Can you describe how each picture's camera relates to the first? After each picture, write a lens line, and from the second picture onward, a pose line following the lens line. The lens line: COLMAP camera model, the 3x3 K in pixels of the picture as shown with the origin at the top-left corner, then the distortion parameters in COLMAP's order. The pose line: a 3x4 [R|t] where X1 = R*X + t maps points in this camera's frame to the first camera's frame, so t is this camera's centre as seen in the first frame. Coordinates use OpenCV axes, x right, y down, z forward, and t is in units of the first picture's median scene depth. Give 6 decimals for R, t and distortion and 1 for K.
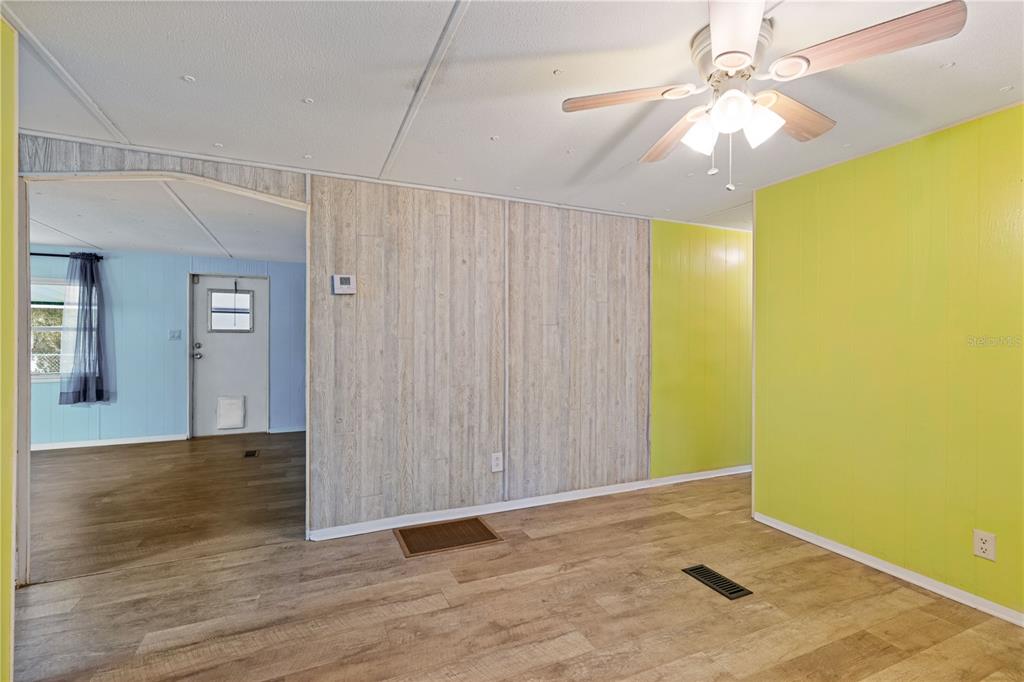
lens RADIAL K [[466.2, 0, 511.9], [0, 466.2, 350.6], [0, 0, 1]] dist [0.005904, 0.000195]
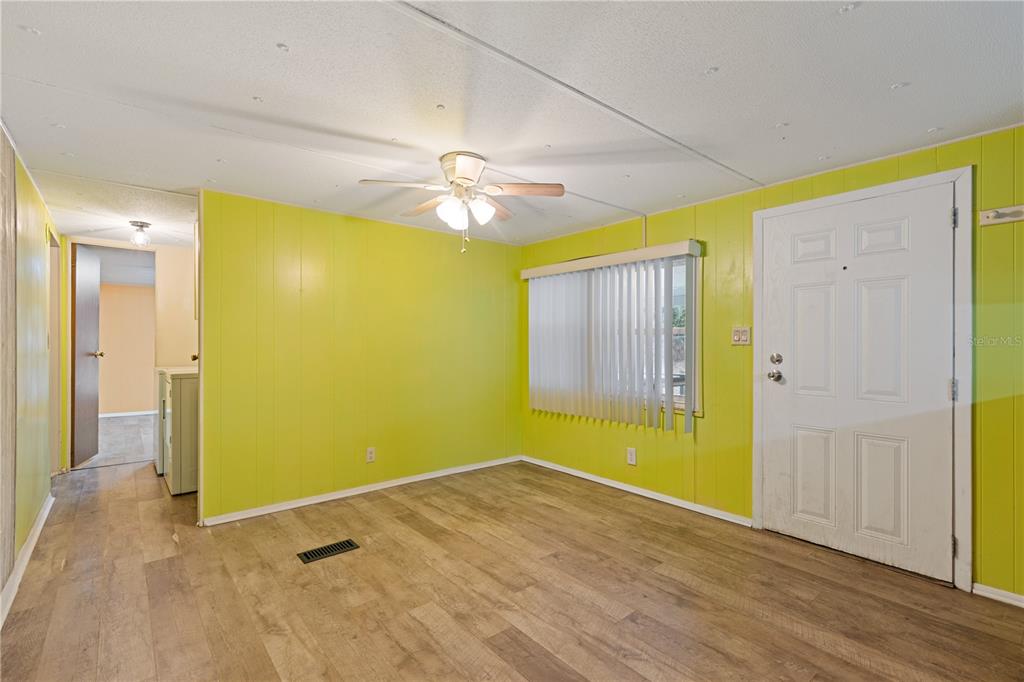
lens RADIAL K [[466.2, 0, 511.9], [0, 466.2, 350.6], [0, 0, 1]] dist [0.005904, 0.000195]
pose [[-0.278610, -0.018021, 0.960235, -0.792153], [0.022323, 0.999432, 0.025234, -0.019811], [-0.960145, 0.028466, -0.278050, 0.877641]]
